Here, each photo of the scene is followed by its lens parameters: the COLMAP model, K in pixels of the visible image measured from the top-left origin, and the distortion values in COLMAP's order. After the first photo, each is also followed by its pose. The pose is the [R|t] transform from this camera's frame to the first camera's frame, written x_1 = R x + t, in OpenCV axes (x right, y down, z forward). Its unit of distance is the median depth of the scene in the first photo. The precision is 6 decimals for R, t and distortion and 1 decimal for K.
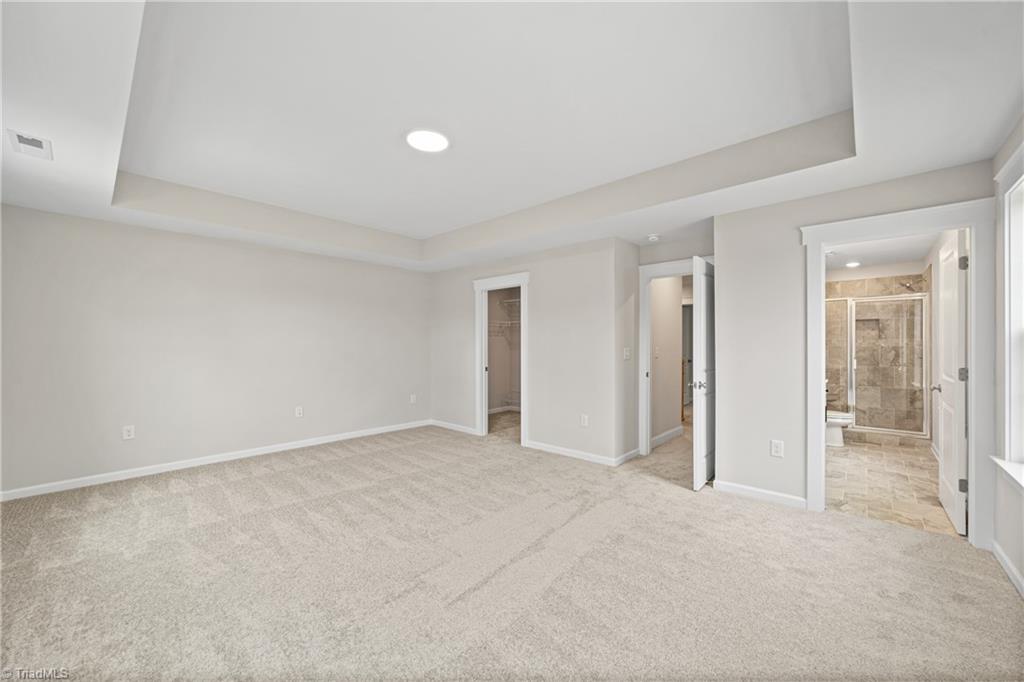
lens RADIAL K [[396.5, 0, 518.6], [0, 396.5, 344.1], [0, 0, 1]] dist [-0.000278, 0.000147]
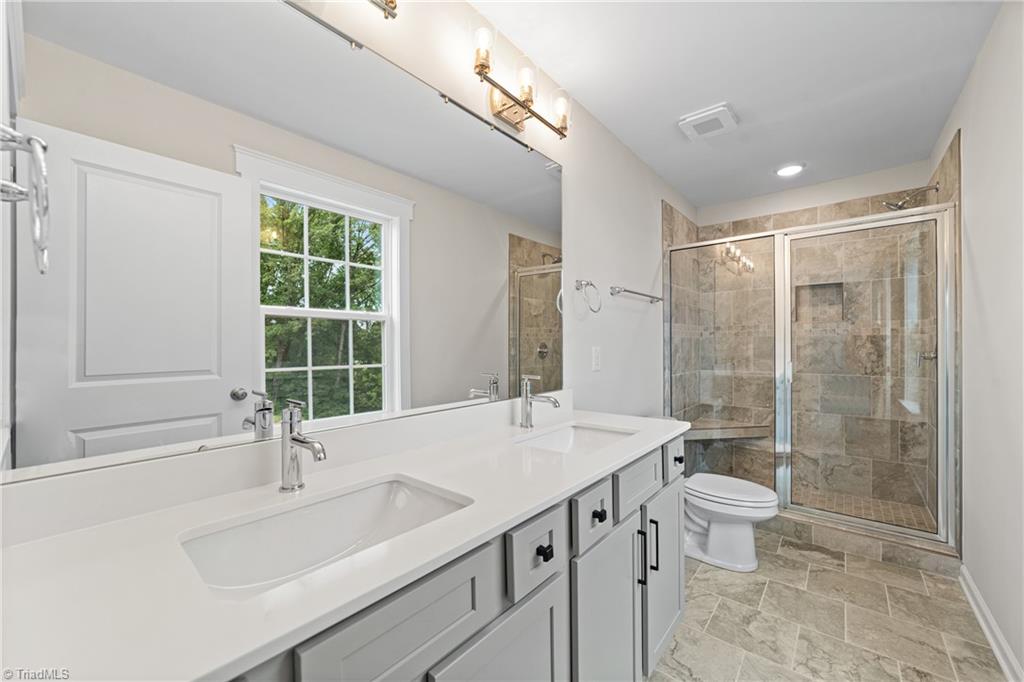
lens RADIAL K [[389.2, 0, 523.1], [0, 389.2, 340.6], [0, 0, 1]] dist [-0.001640, -0.000125]
pose [[0.999378, -0.005955, 0.034764, 0.353443], [0.005842, 0.999977, 0.003357, 0.006009], [-0.034783, -0.003152, 0.999390, 0.377564]]
